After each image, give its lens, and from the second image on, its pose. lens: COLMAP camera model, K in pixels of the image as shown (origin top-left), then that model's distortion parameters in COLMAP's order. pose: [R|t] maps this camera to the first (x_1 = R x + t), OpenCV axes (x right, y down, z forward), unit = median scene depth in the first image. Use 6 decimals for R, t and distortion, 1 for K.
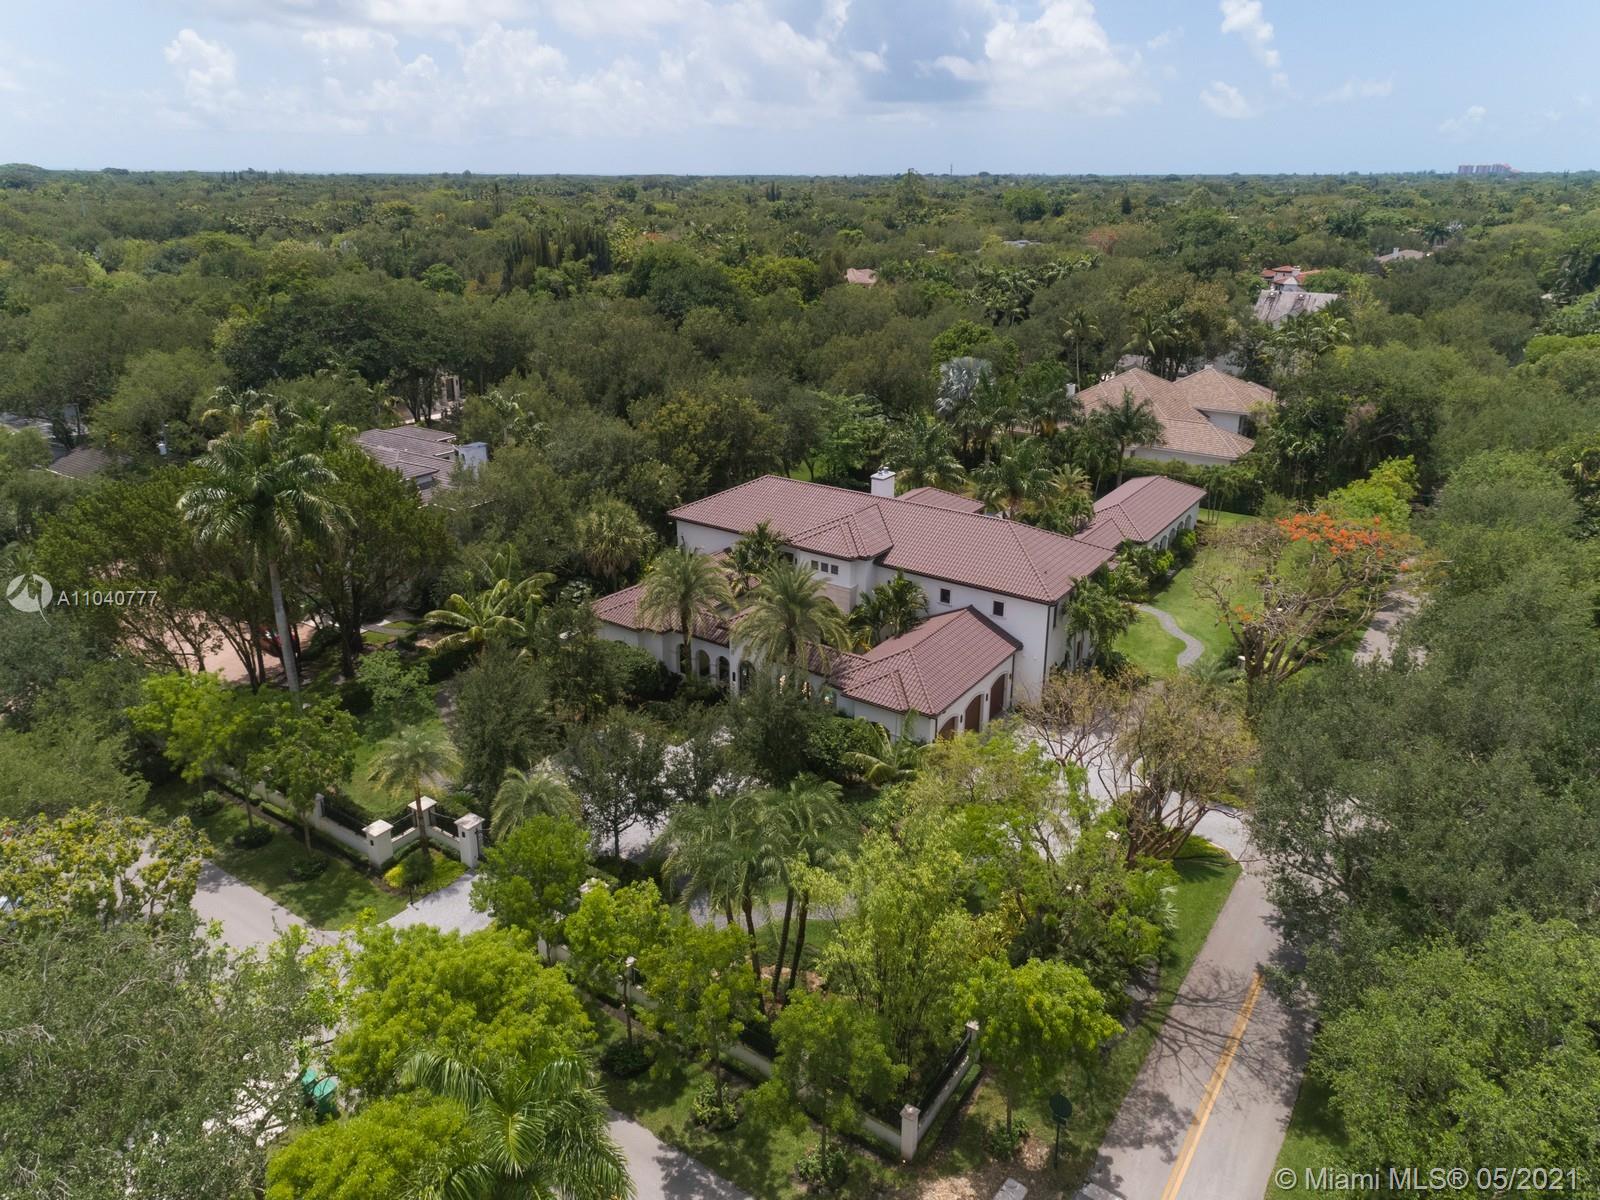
lens RADIAL K [[1106.3, 0, 820.4], [0, 1106.3, 603.8], [0, 0, 1]] dist [0.025567, 0.002687]
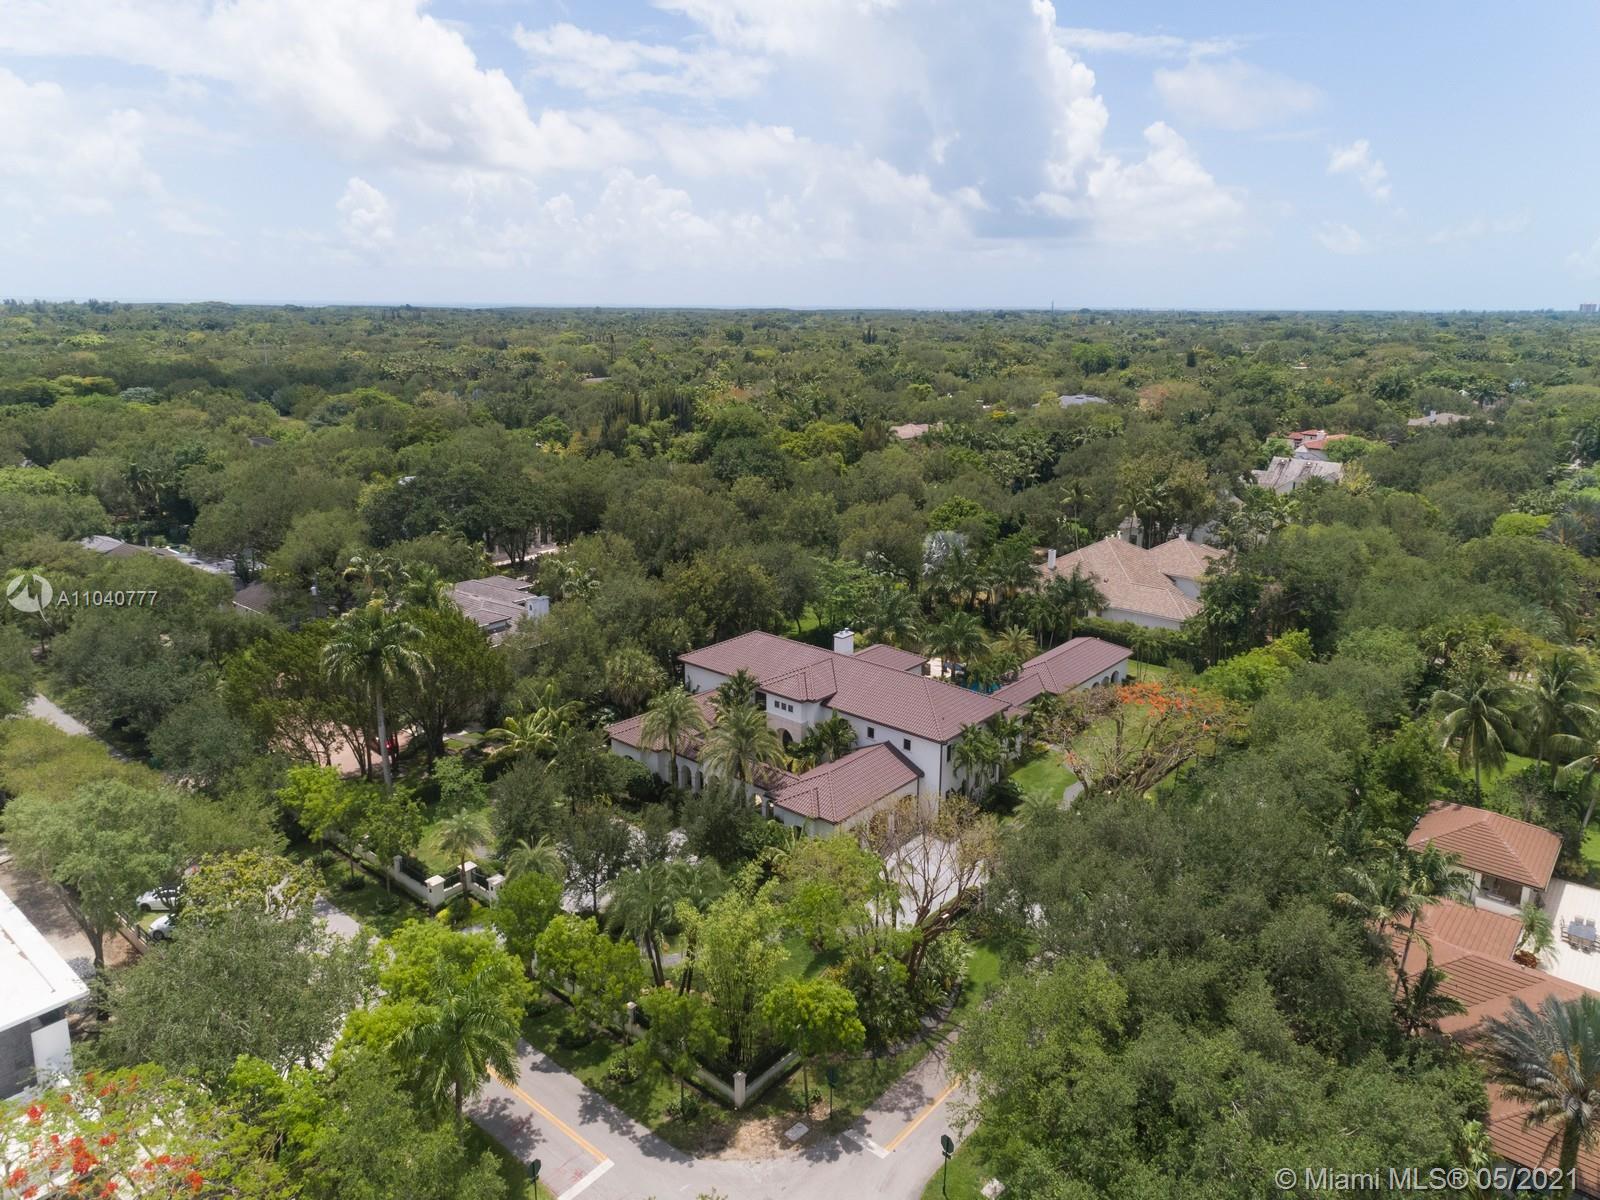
lens RADIAL K [[1073.0, 0, 799.7], [0, 1073.0, 639.7], [0, 0, 1]] dist [0.019644, 0.003675]
pose [[0.994099, 0.034942, -0.102698, 0.151014], [-0.042412, 0.996540, -0.071482, -0.021905], [0.099845, 0.075416, 0.992141, -0.265986]]
